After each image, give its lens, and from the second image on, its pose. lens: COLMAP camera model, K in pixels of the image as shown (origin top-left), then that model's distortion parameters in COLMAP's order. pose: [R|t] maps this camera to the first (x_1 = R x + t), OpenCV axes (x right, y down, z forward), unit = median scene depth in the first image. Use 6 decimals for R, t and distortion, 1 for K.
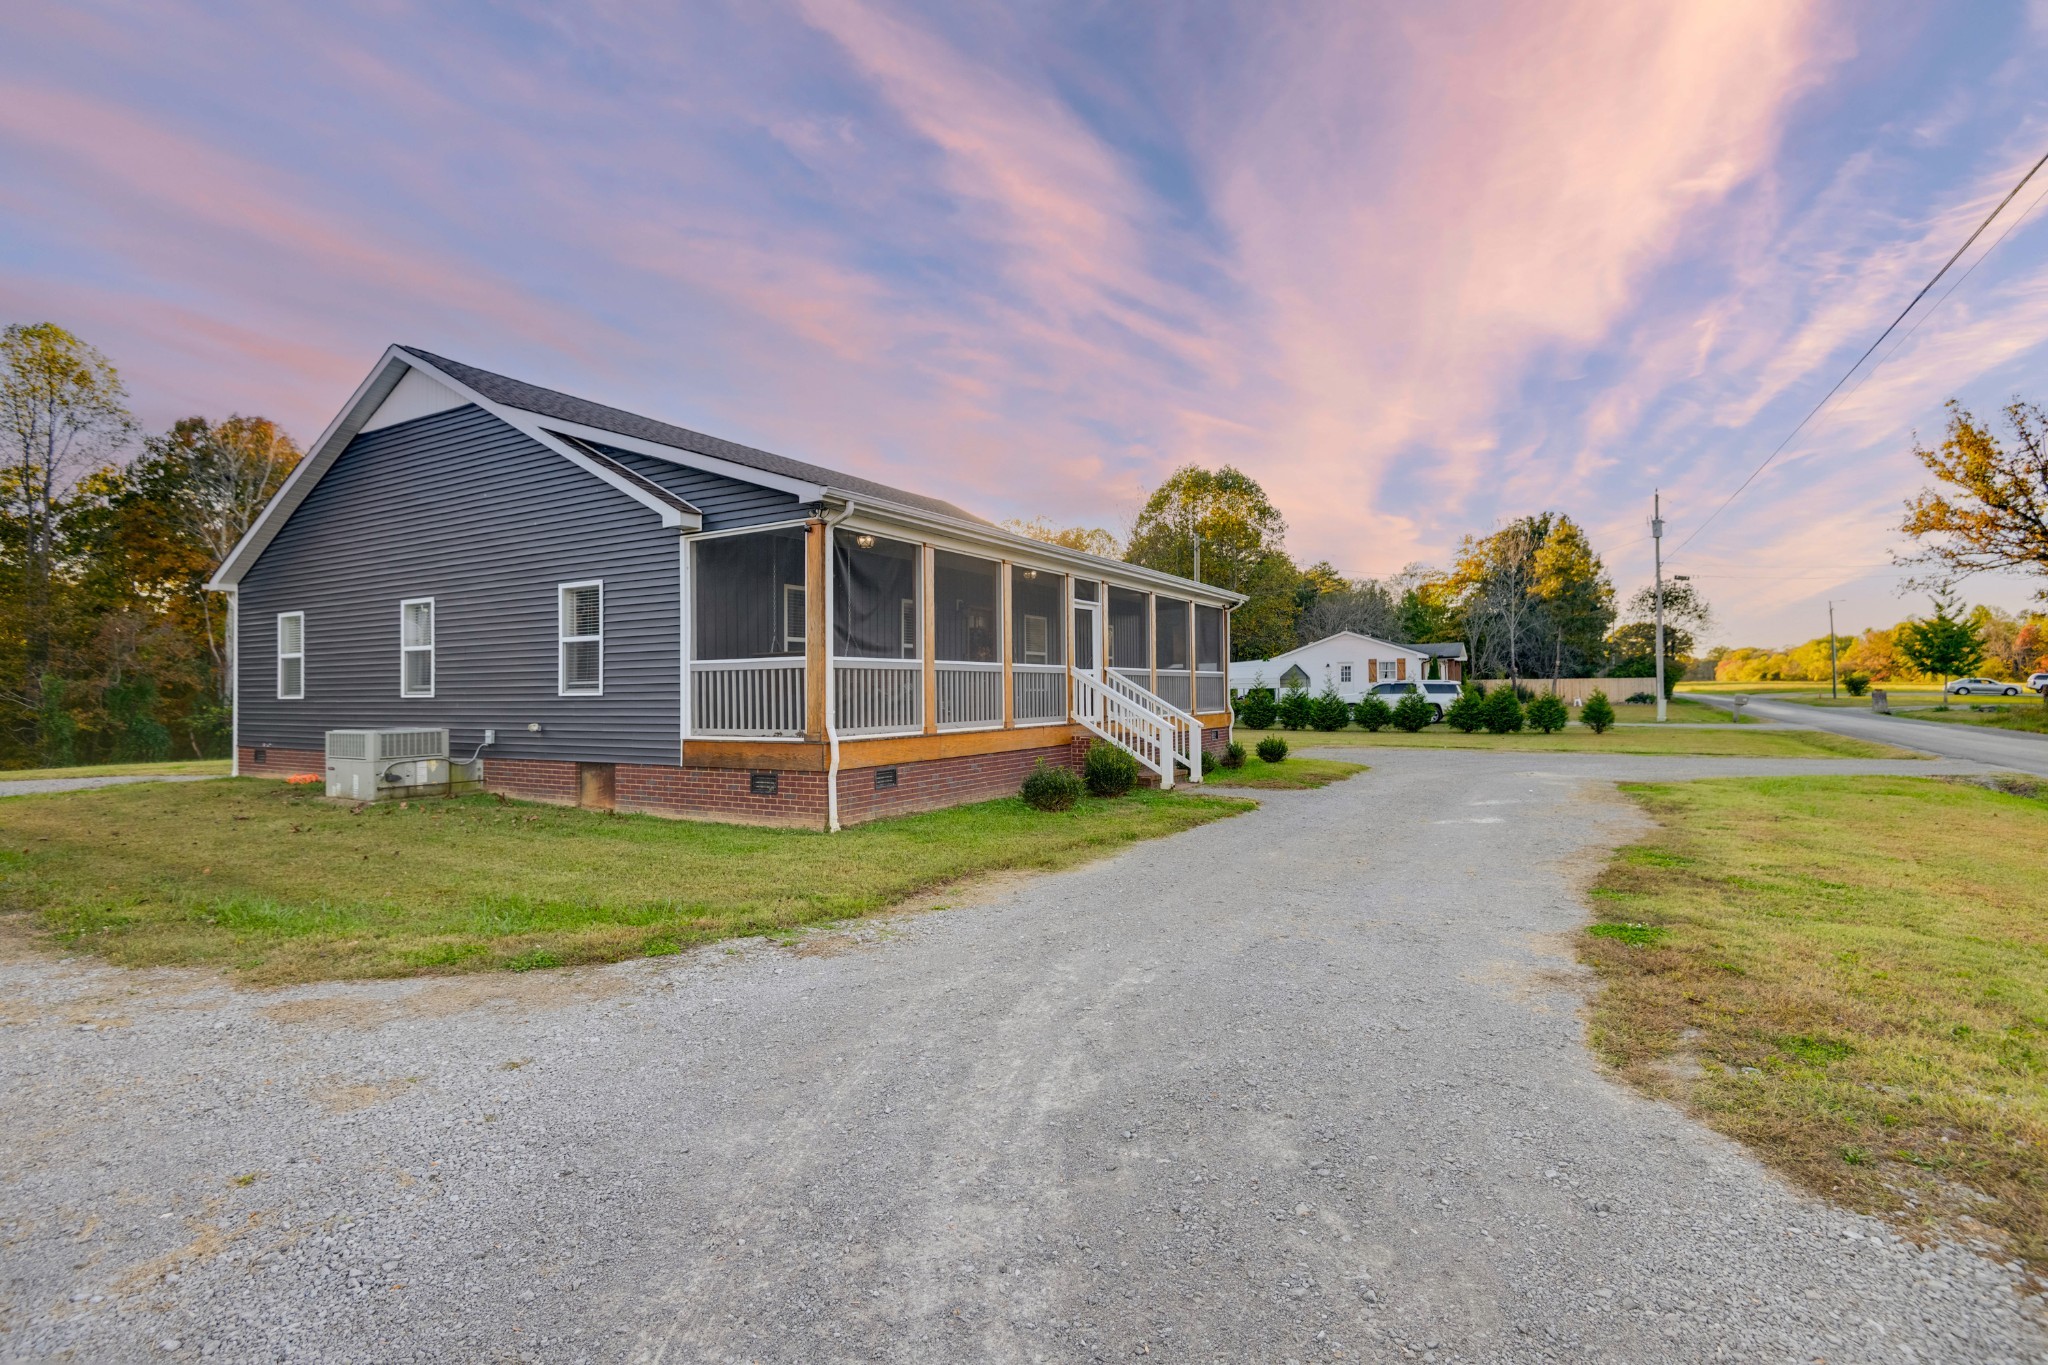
lens RADIAL K [[971.9, 0, 980.1], [0, 971.9, 693.6], [0, 0, 1]] dist [-0.000594, -0.000371]
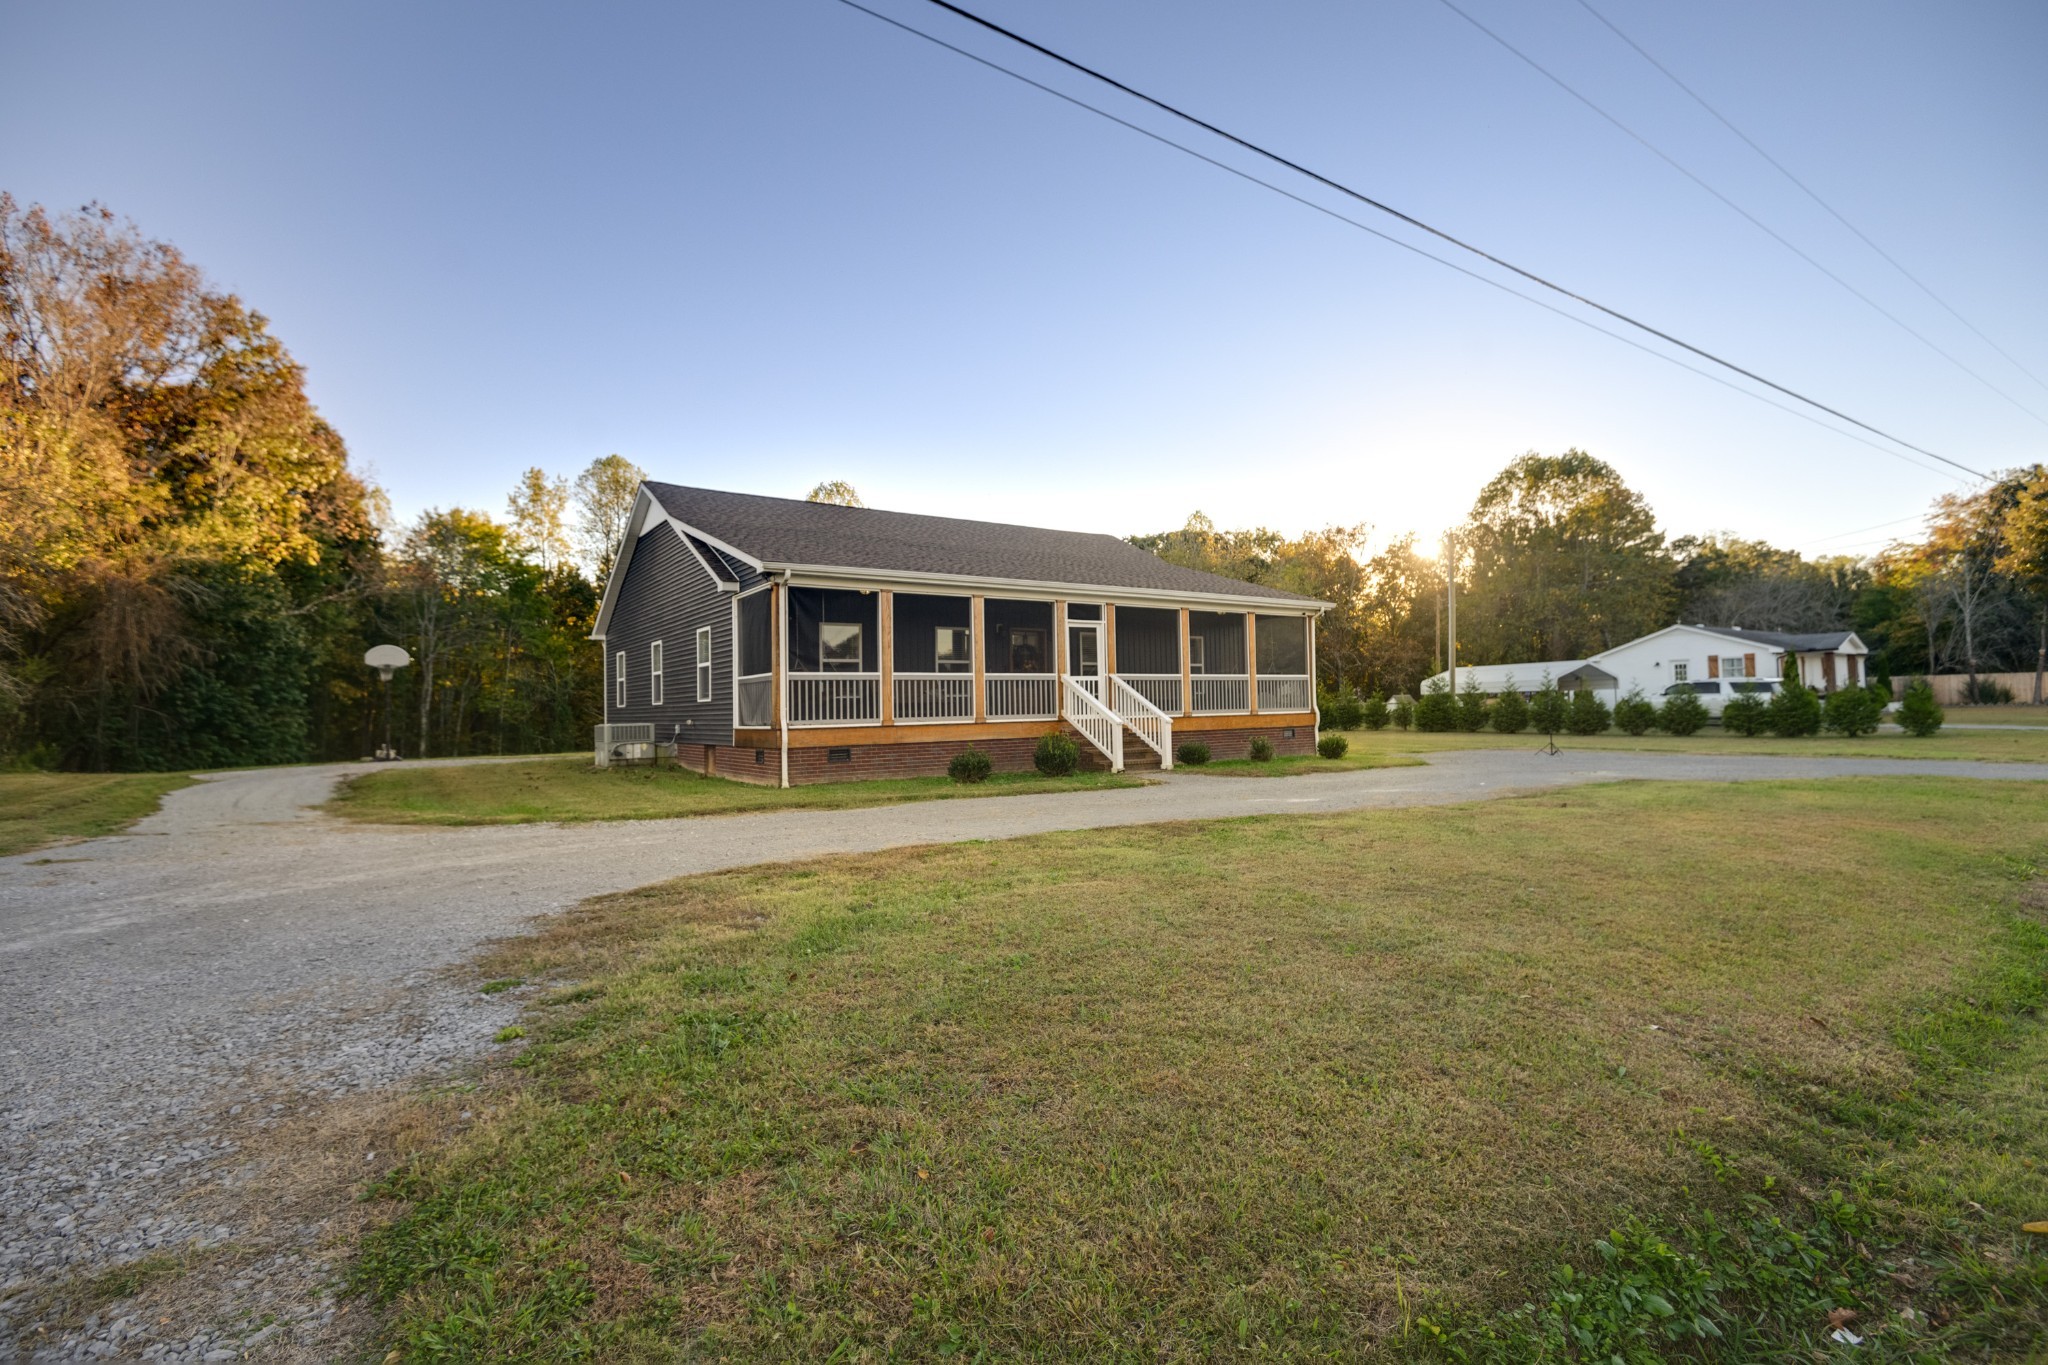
lens RADIAL K [[920.3, 0, 975.0], [0, 920.3, 715.7], [0, 0, 1]] dist [-0.001241, -0.000396]
pose [[0.902863, -0.005645, -0.429891, 0.512620], [0.010472, 0.999906, 0.008864, 0.013907], [0.429801, -0.012505, 0.902837, -0.115857]]
